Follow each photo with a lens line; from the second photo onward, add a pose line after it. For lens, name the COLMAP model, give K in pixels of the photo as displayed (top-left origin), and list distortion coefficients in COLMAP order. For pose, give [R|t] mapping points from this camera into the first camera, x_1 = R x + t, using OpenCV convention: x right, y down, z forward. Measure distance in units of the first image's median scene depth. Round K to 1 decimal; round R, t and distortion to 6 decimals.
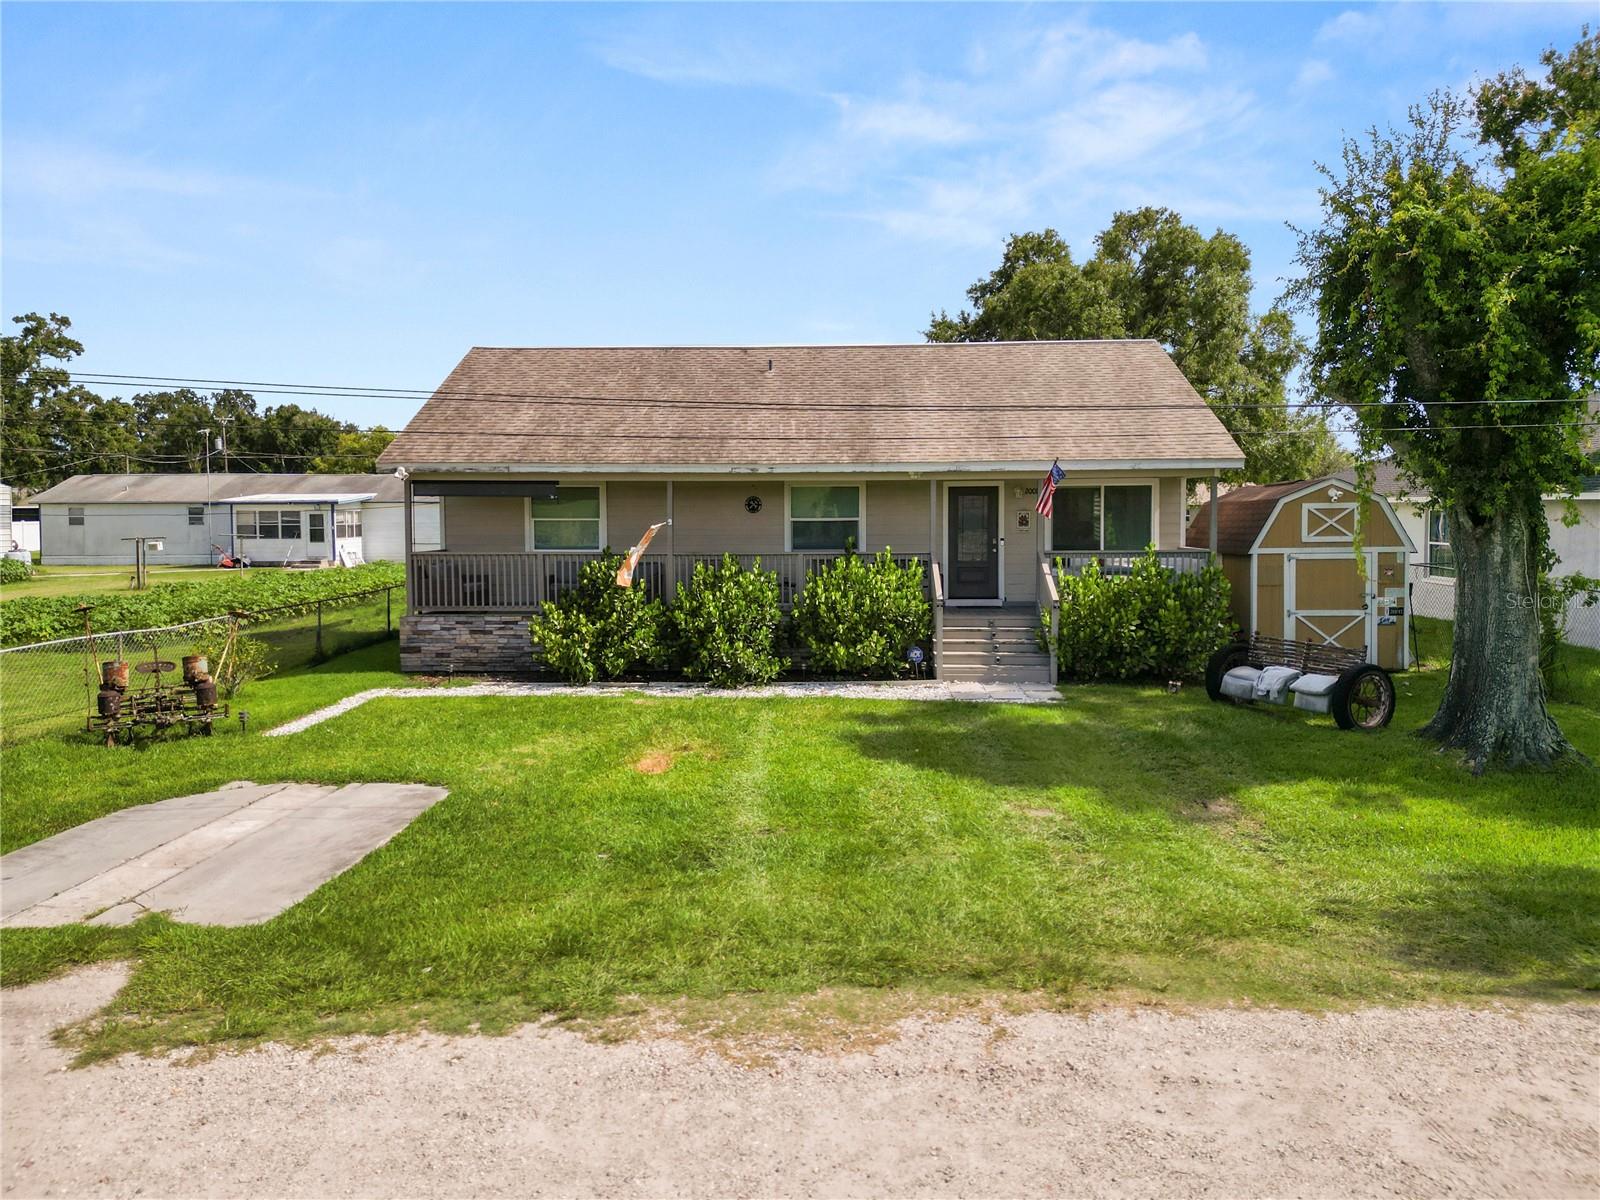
lens RADIAL K [[1156.6, 0, 803.2], [0, 1156.6, 577.5], [0, 0, 1]] dist [0.054647, -0.040091]
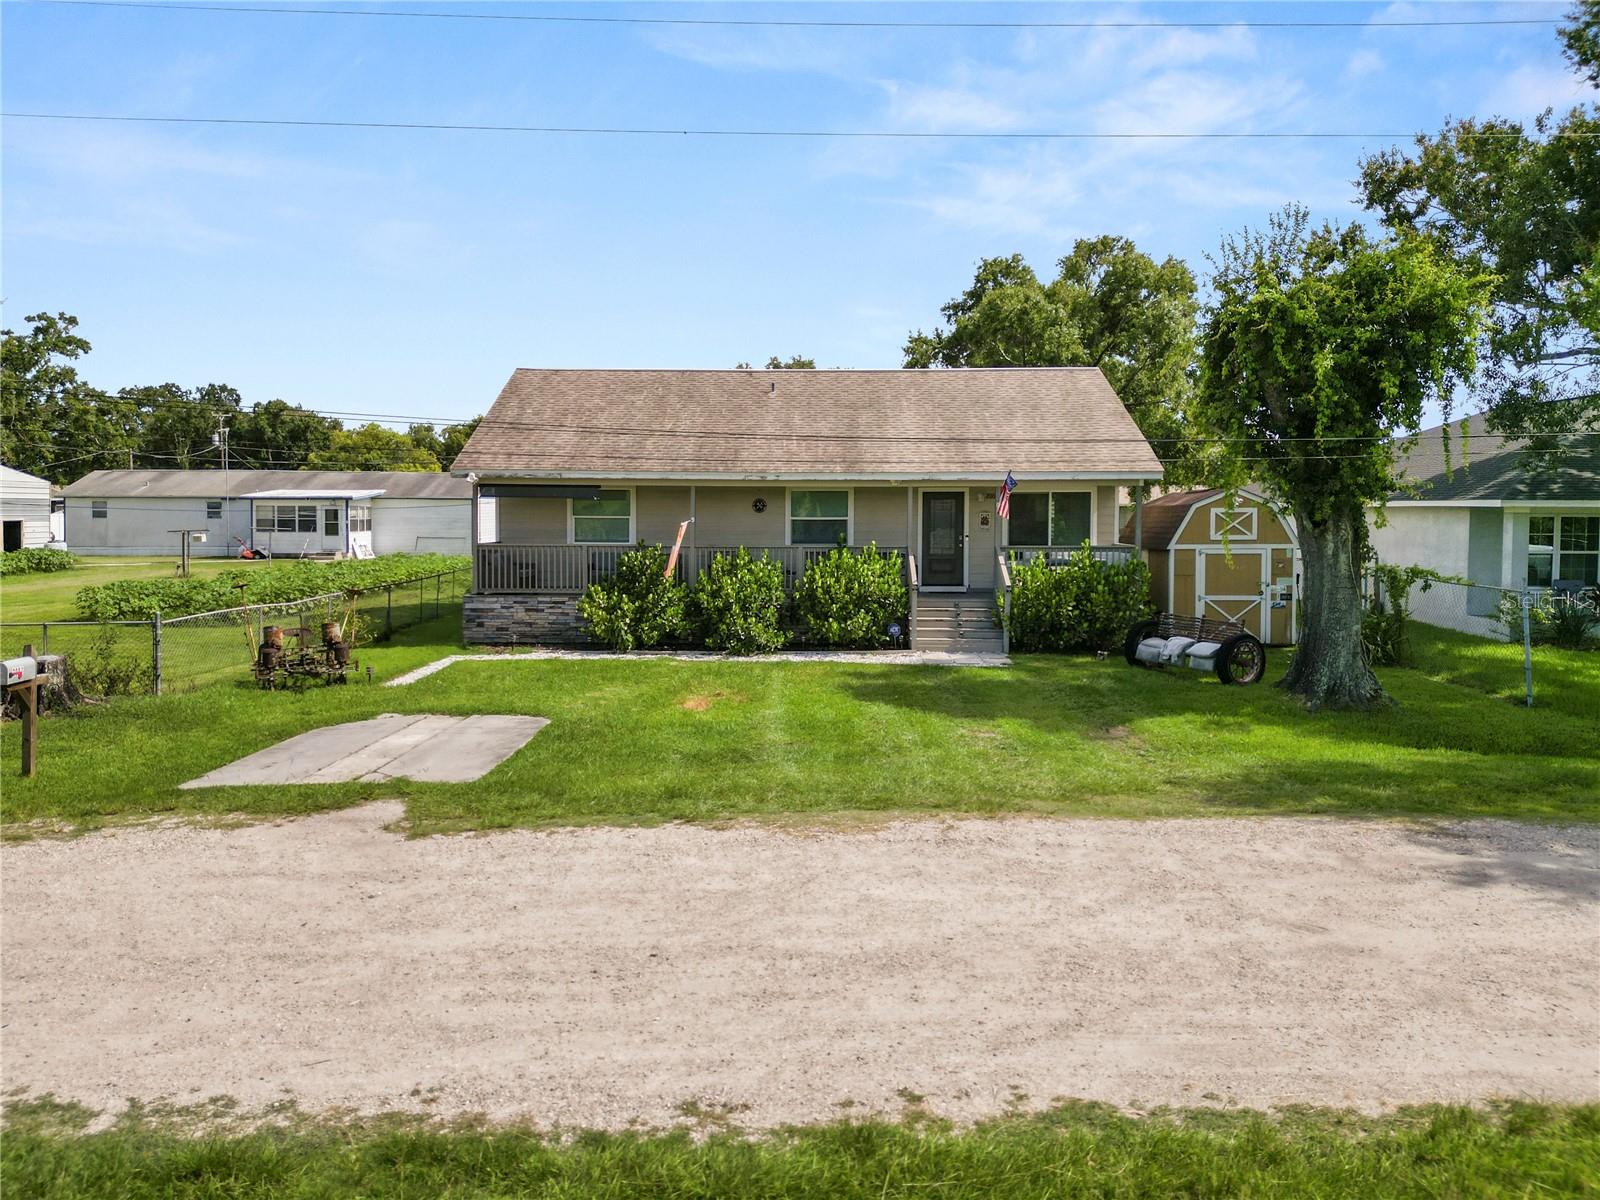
lens RADIAL K [[1170.3, 0, 799.6], [0, 1170.3, 574.1], [0, 0, 1]] dist [0.073261, -0.077740]
pose [[0.999772, 0.006124, 0.020433, -0.029728], [-0.006105, 0.999981, -0.001033, 0.009932], [-0.020439, 0.000908, 0.999791, -0.241630]]
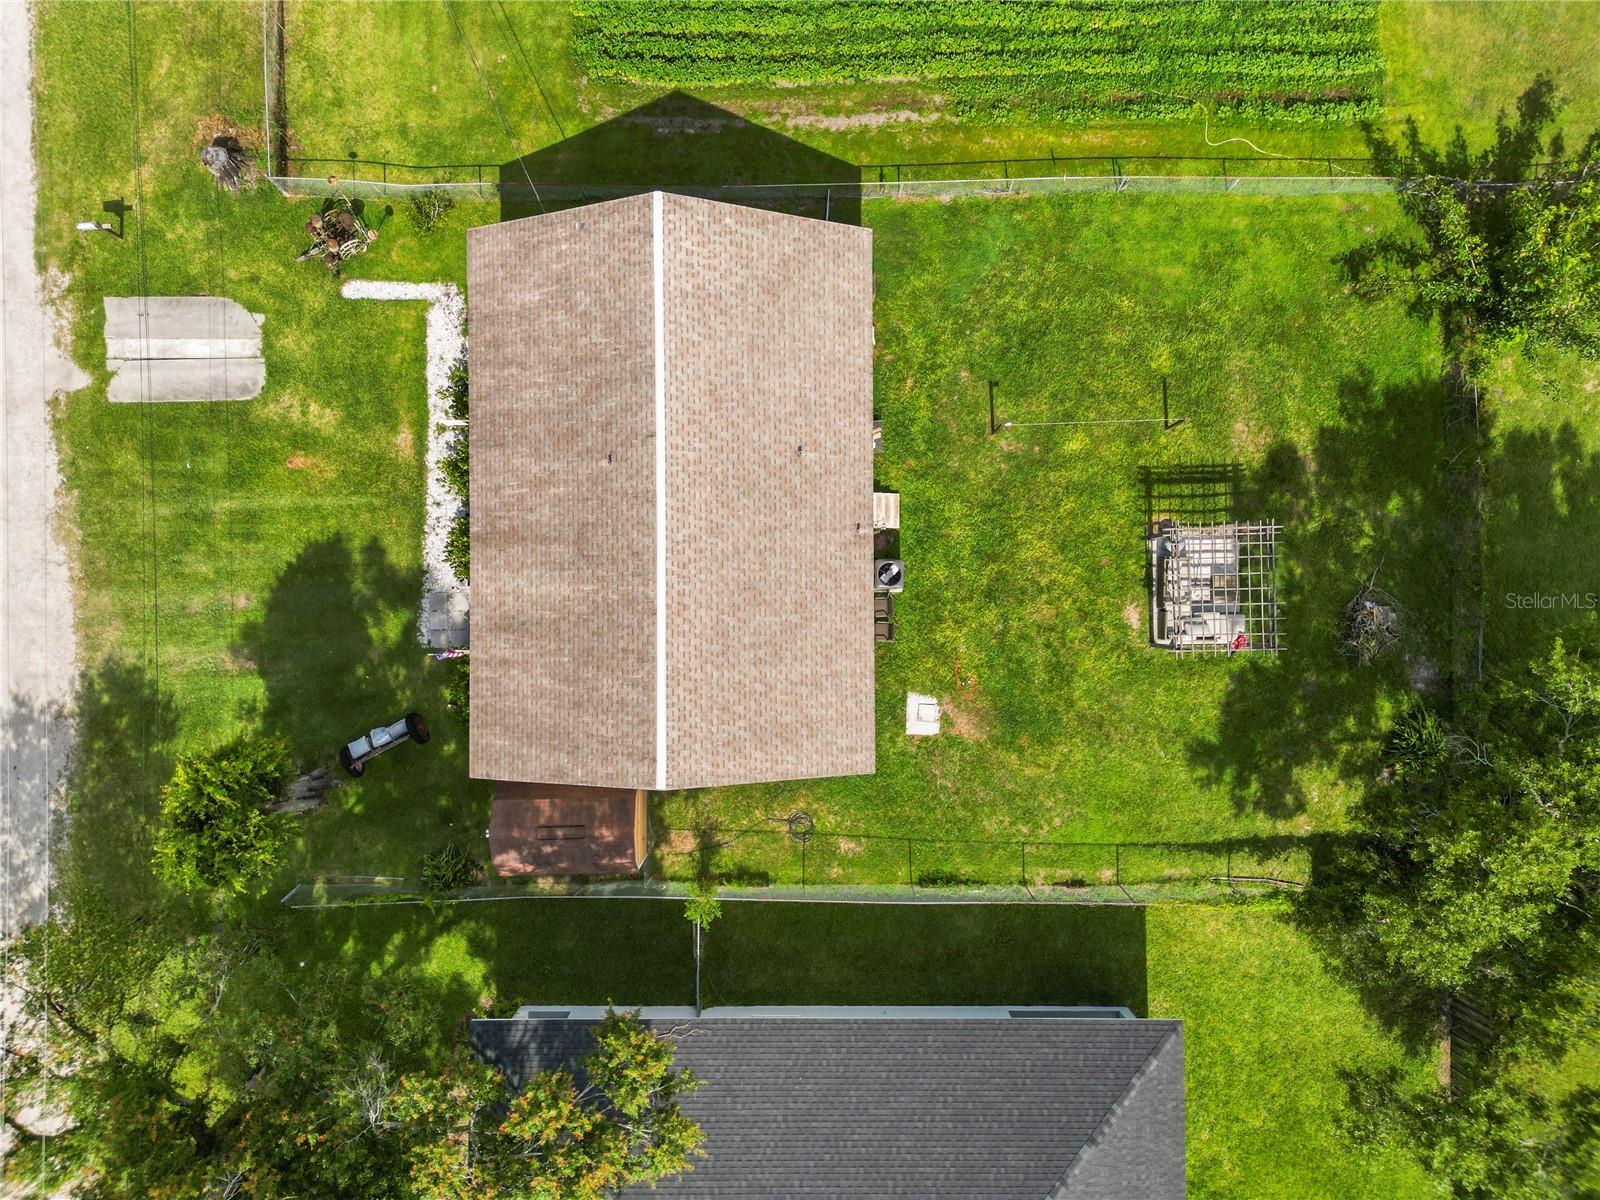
lens RADIAL K [[1110.0, 0, 799.5], [0, 1110.0, 605.8], [0, 0, 1]] dist [0.100019, -0.116838]
pose [[0.033537, 0.999435, -0.002087, 0.169205], [-0.038902, 0.003392, 0.999237, -1.745126], [0.998680, -0.033430, 0.038994, 1.472438]]
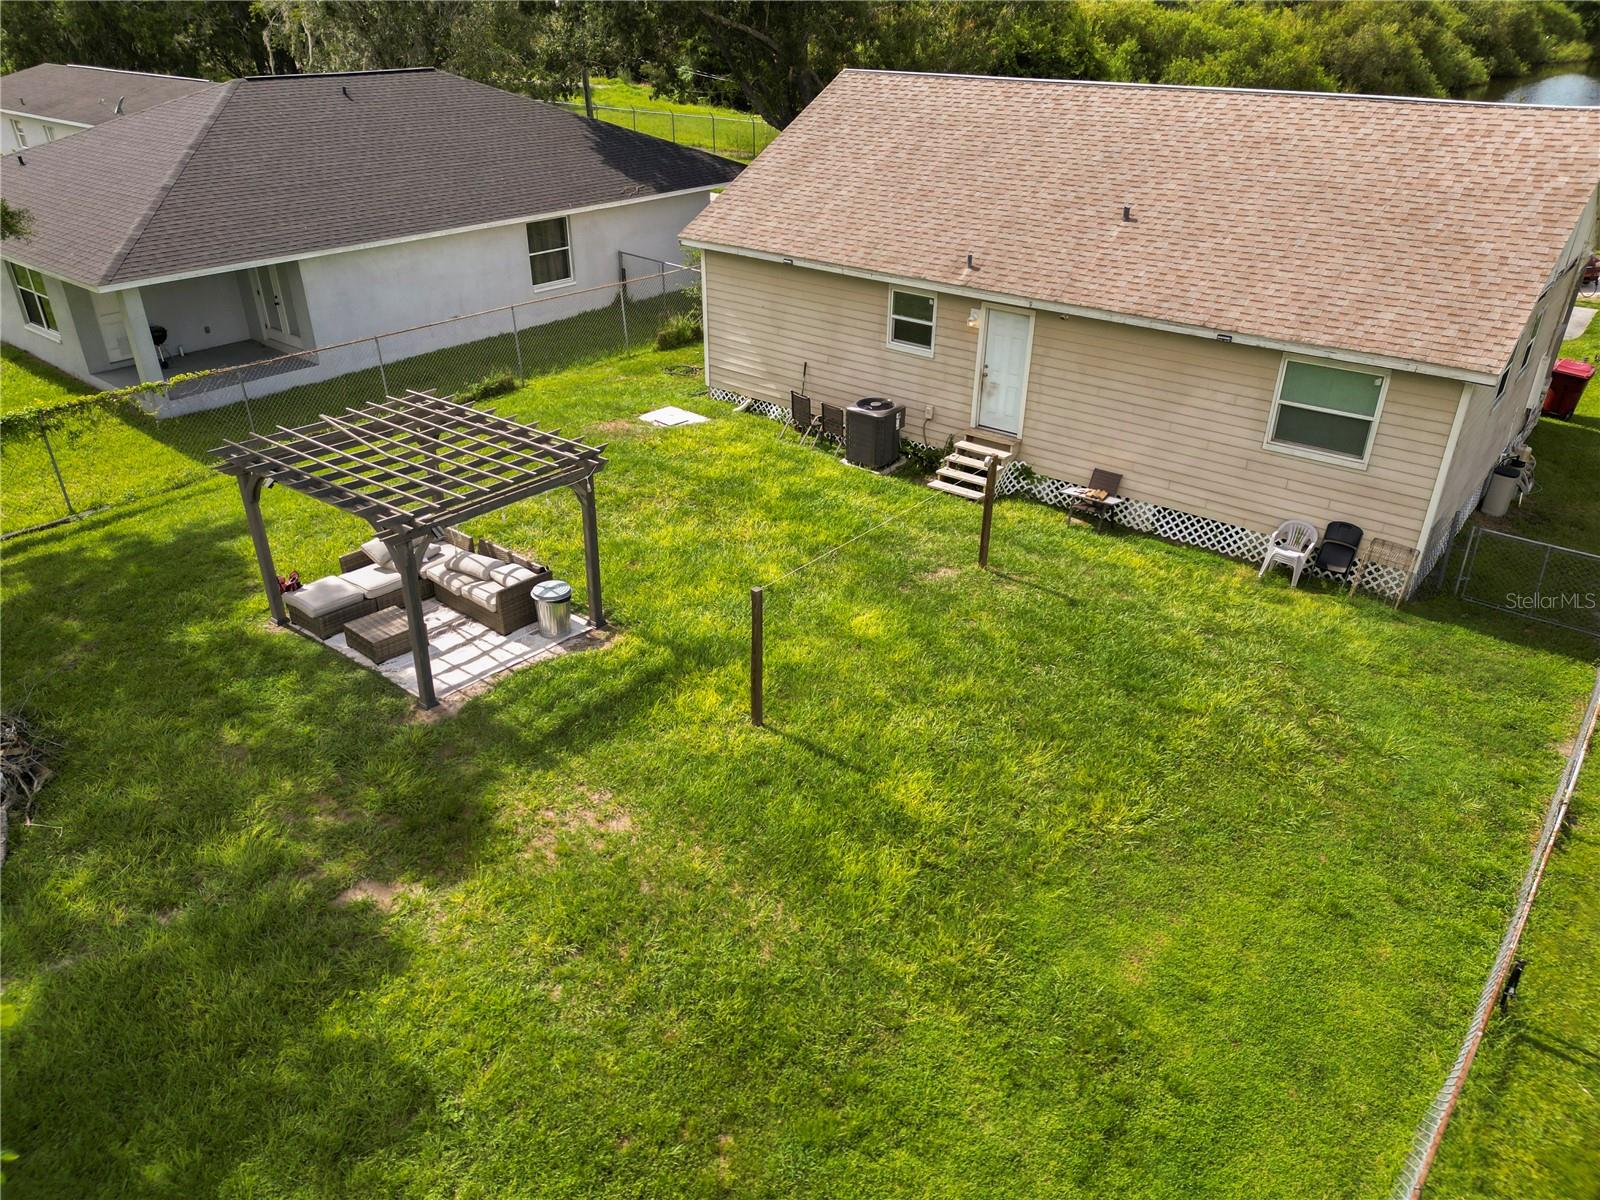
lens RADIAL K [[1110.0, 0, 799.5], [0, 1110.0, 605.8], [0, 0, 1]] dist [0.100019, -0.116838]
pose [[-0.794717, -0.291343, 0.532488, -0.455451], [0.023895, 0.861579, 0.507061, -0.388465], [-0.606509, 0.415694, -0.677750, 2.544568]]
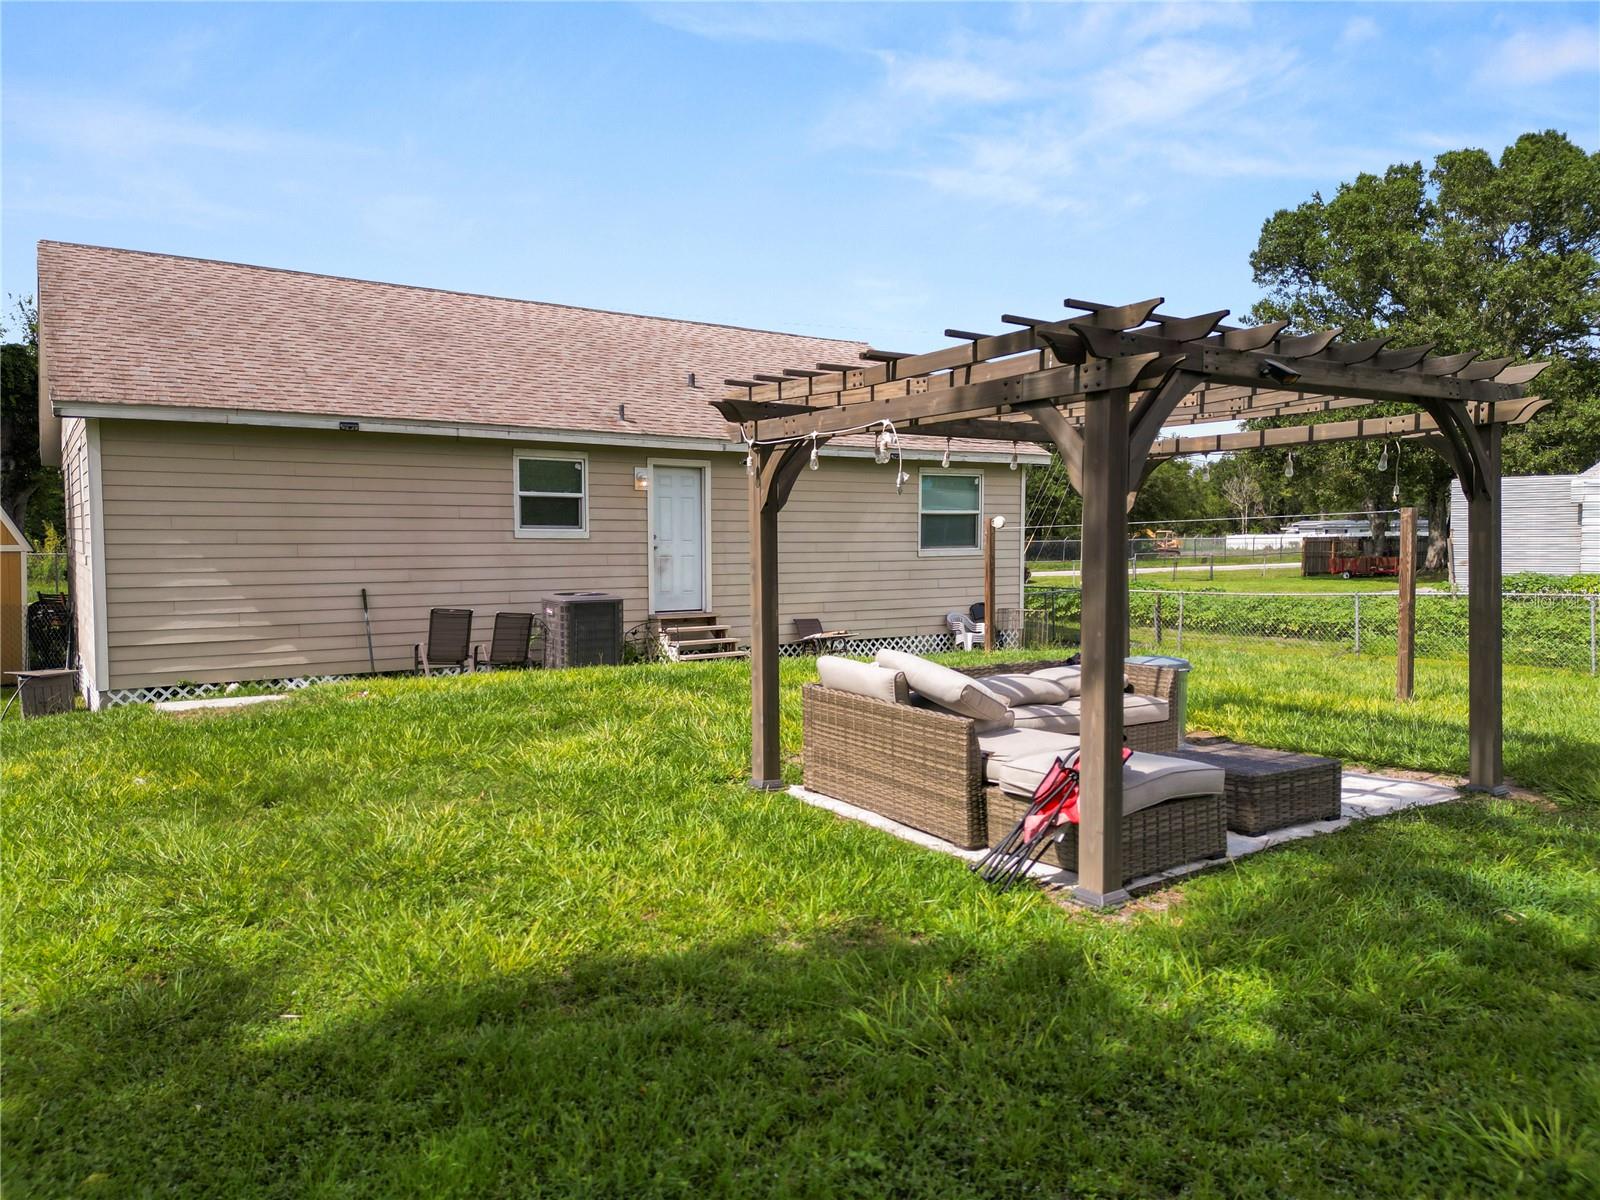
lens RADIAL K [[1110.0, 0, 799.5], [0, 1110.0, 605.8], [0, 0, 1]] dist [0.100019, -0.116838]
pose [[-0.813466, 0.043716, -0.579967, 0.444585], [-0.018636, 0.994700, 0.101116, -0.078355], [0.581314, 0.093063, -0.808340, 2.391894]]
